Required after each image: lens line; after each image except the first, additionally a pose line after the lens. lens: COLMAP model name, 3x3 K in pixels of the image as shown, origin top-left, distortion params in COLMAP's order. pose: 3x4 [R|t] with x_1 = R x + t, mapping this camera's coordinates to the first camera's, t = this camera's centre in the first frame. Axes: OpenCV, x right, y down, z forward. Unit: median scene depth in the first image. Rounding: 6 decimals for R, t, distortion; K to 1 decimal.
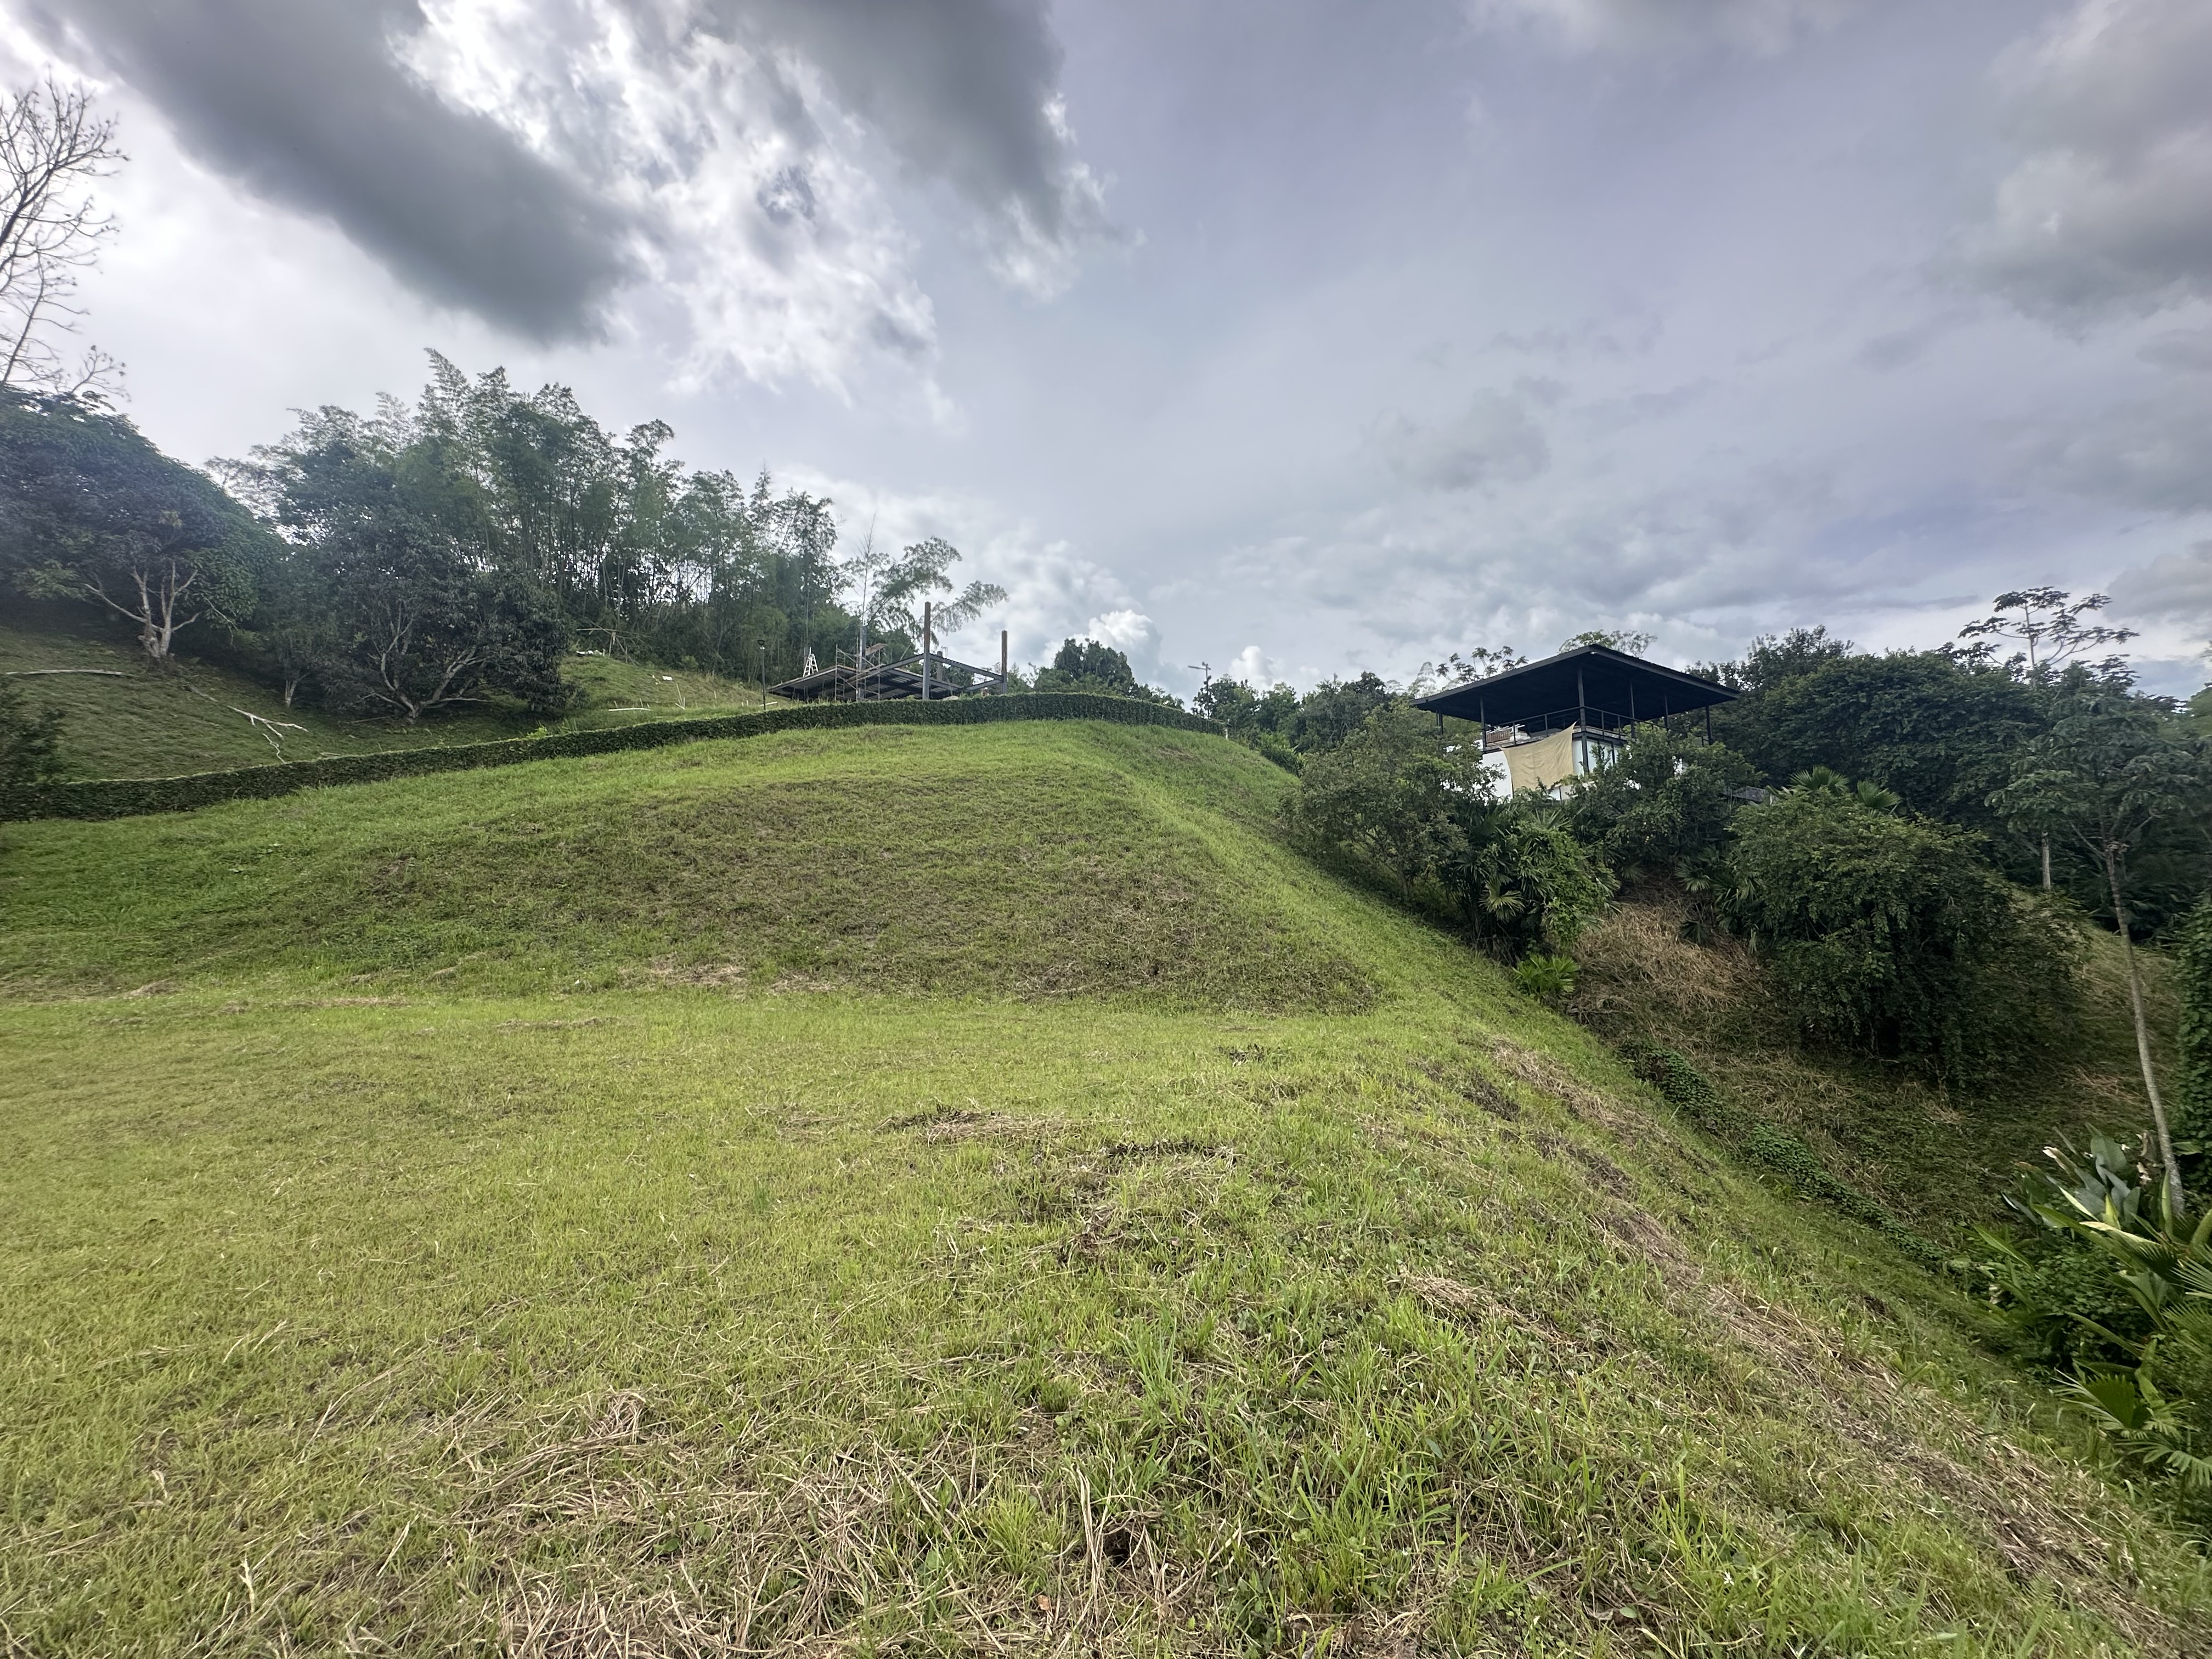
lens RADIAL K [[882.8, 0, 1098.8], [0, 882.8, 844.7], [0, 0, 1]] dist [-0.005369, 0.001466]
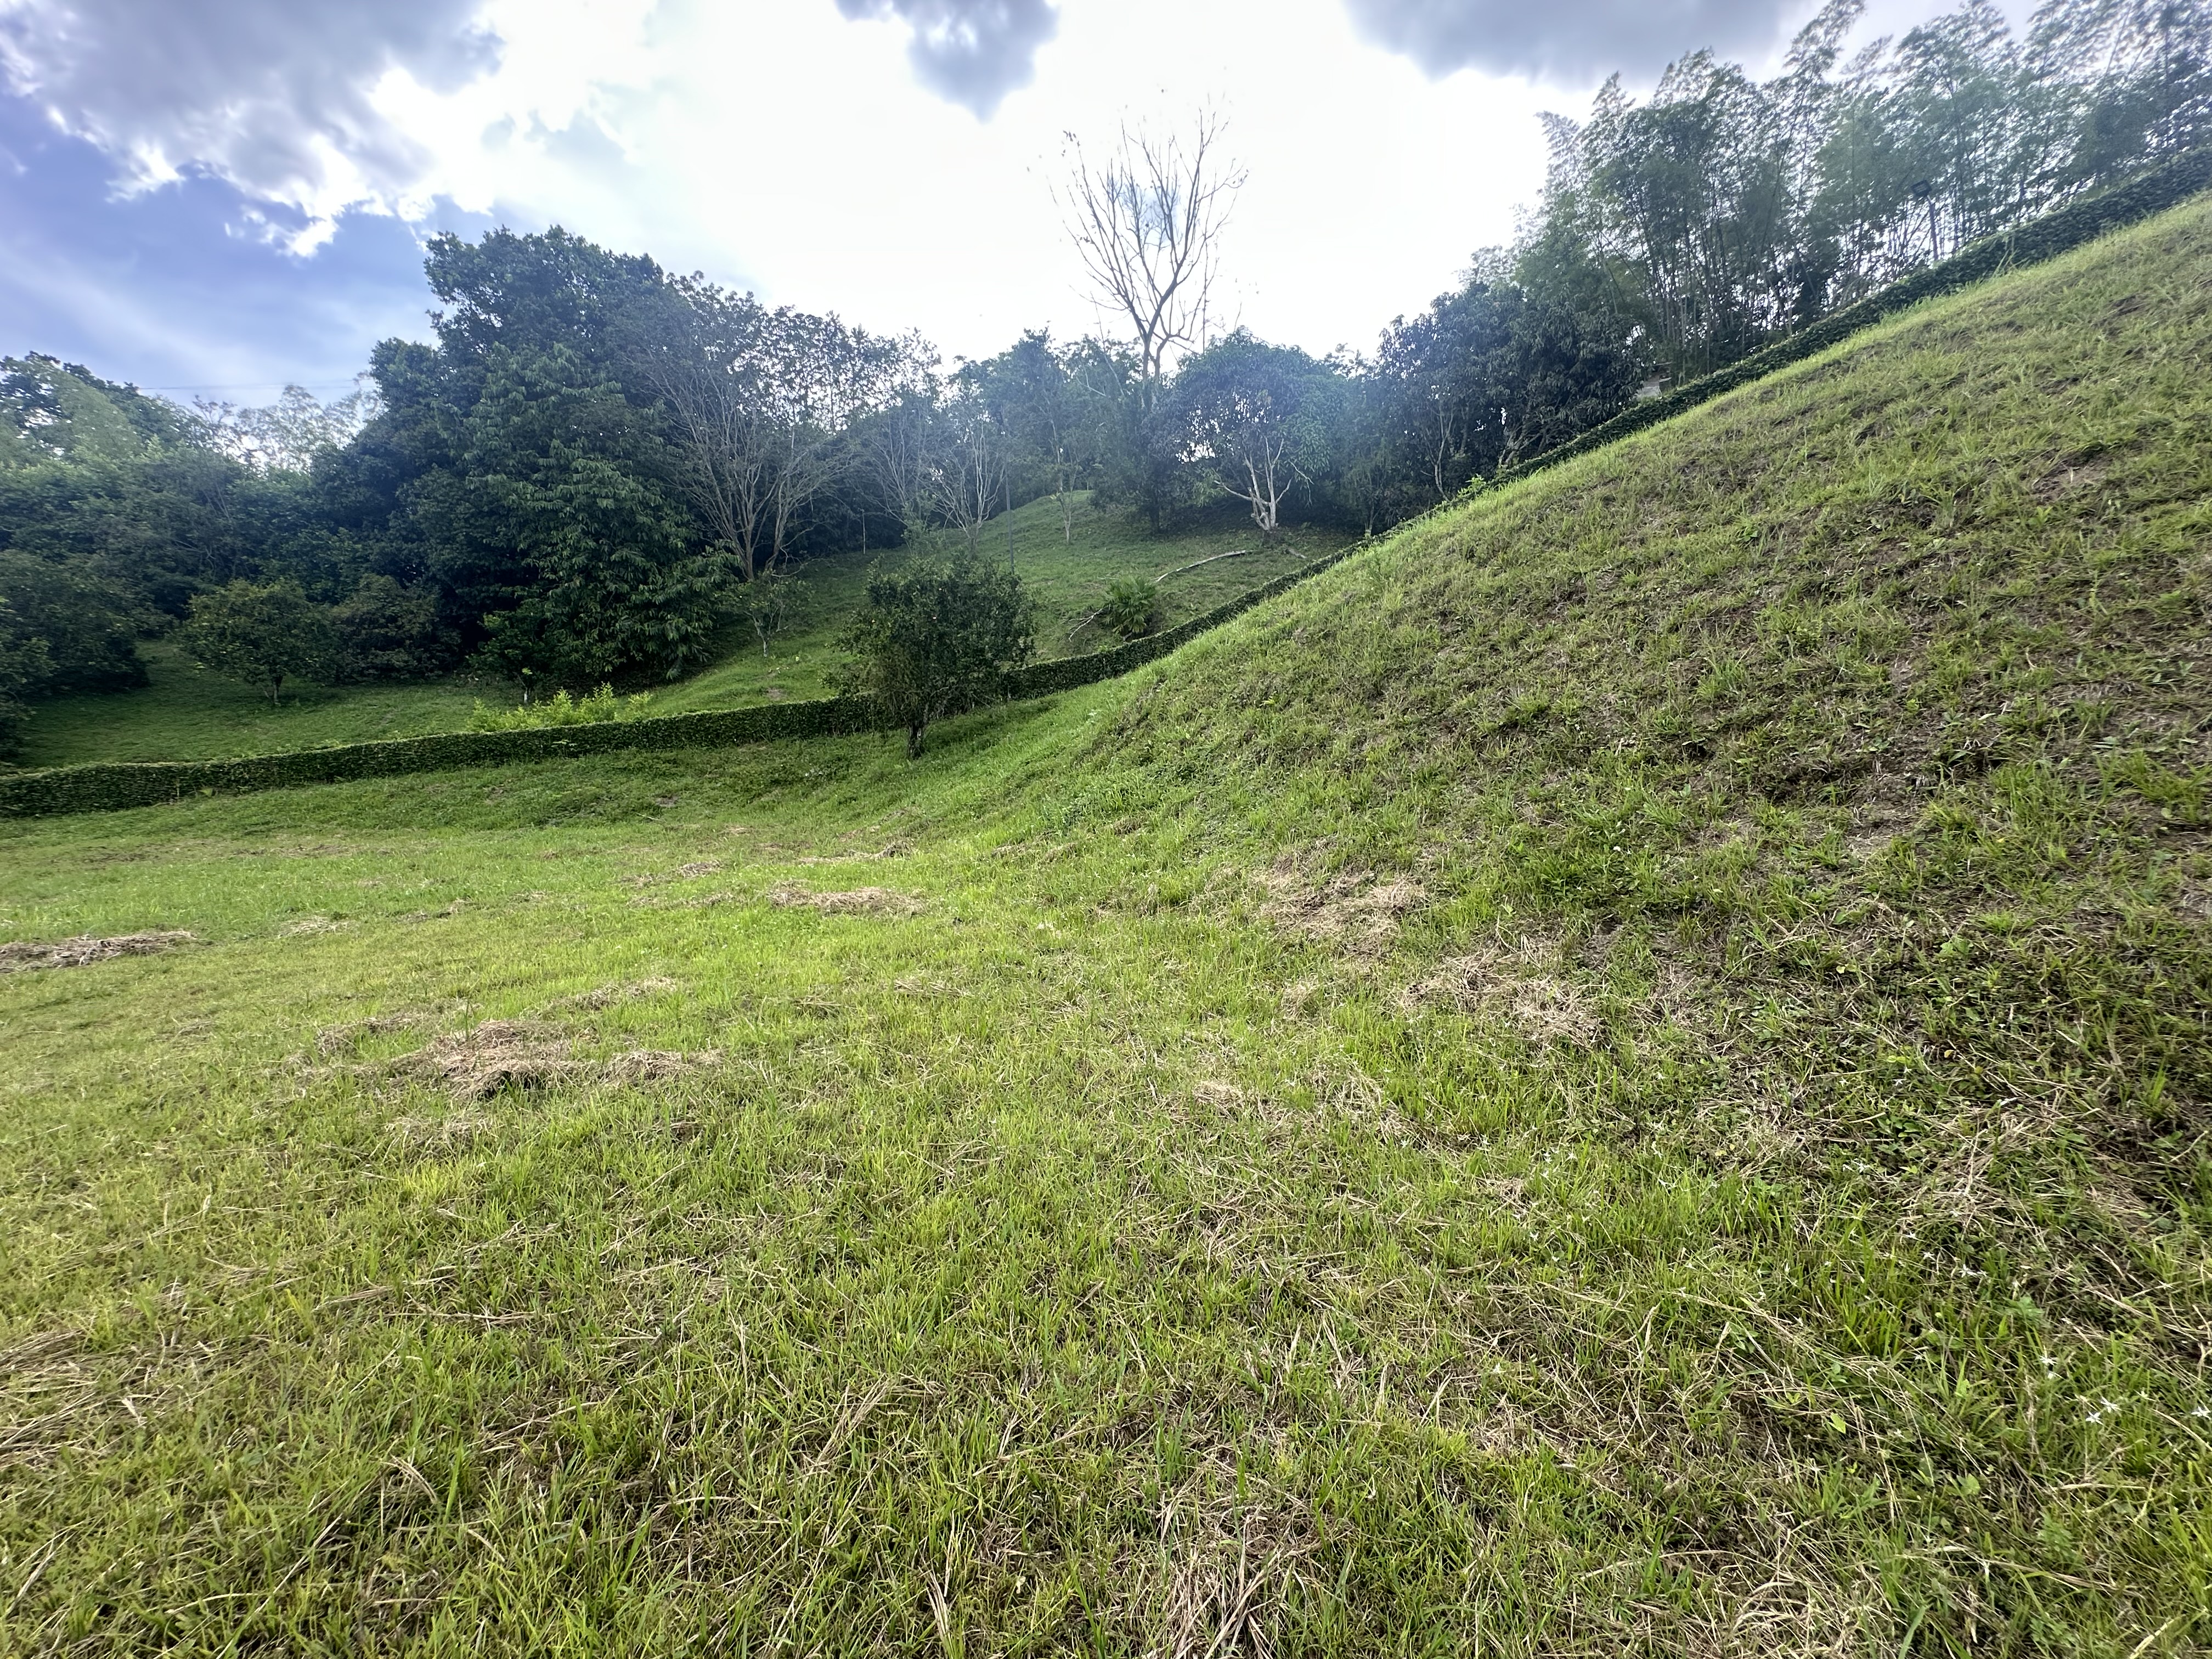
lens RADIAL K [[882.8, 0, 1108.9], [0, 882.8, 828.3], [0, 0, 1]] dist [-0.005369, 0.001466]
pose [[0.339421, 0.054571, -0.939050, -0.055947], [0.110689, 0.989062, 0.097486, 0.032662], [0.934099, -0.137031, 0.329669, 0.383318]]
